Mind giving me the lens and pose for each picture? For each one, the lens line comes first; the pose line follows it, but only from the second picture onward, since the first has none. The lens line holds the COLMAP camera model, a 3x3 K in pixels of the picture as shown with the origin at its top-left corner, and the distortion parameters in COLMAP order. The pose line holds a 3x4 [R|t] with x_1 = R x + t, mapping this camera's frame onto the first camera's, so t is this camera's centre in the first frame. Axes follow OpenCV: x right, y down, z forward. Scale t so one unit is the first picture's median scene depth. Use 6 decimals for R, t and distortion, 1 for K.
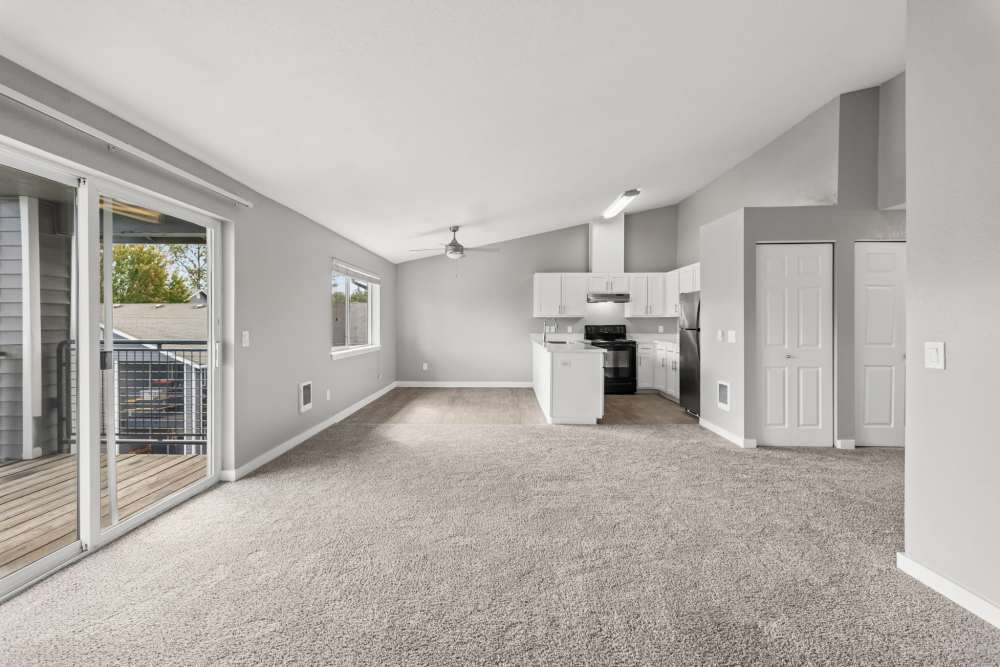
lens RADIAL K [[393.2, 0, 498.3], [0, 393.2, 326.9], [0, 0, 1]] dist [0.004357, 0.000259]
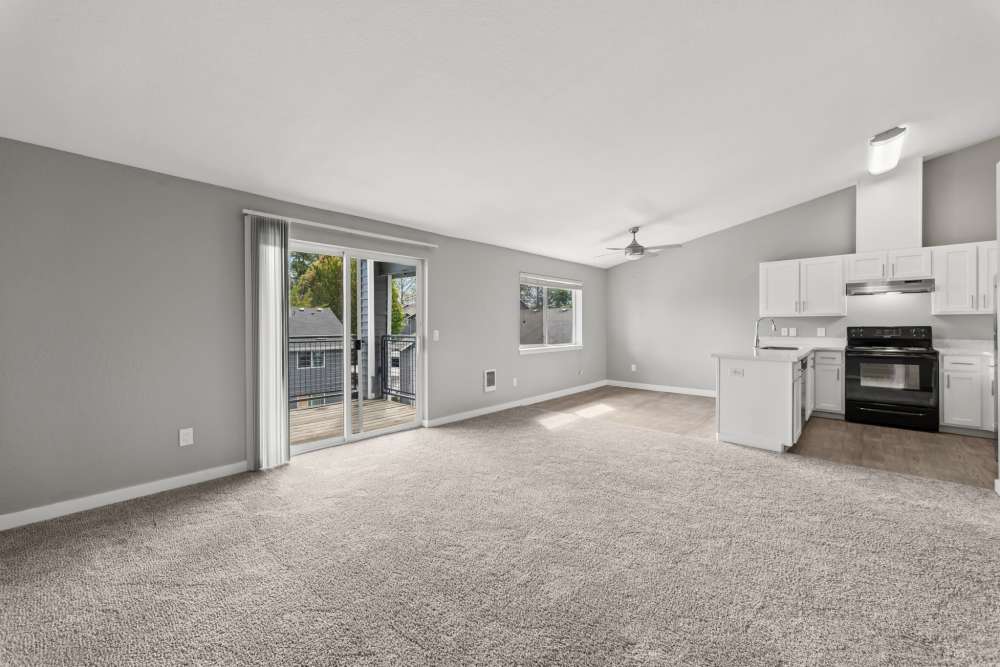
lens RADIAL K [[393.2, 0, 493.9], [0, 393.2, 329.1], [0, 0, 1]] dist [0.004357, 0.000259]
pose [[0.737881, 0.004381, -0.674917, 0.300776], [-0.003145, 0.999990, 0.003052, 0.000187], [0.674924, -0.000130, 0.737887, 0.022306]]
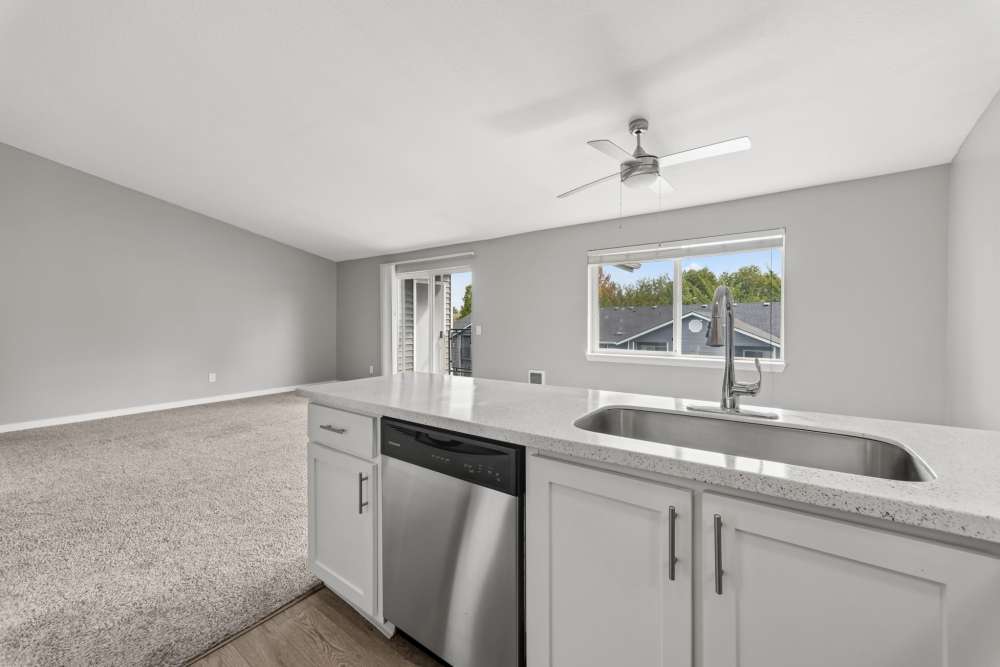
lens RADIAL K [[393.2, 0, 500.2], [0, 393.2, 326.7], [0, 0, 1]] dist [0.004357, 0.000259]
pose [[-0.585779, 0.010692, -0.810401, 0.392435], [-0.006790, 0.999813, 0.018099, -0.010058], [0.810443, 0.016105, -0.585597, 1.169064]]
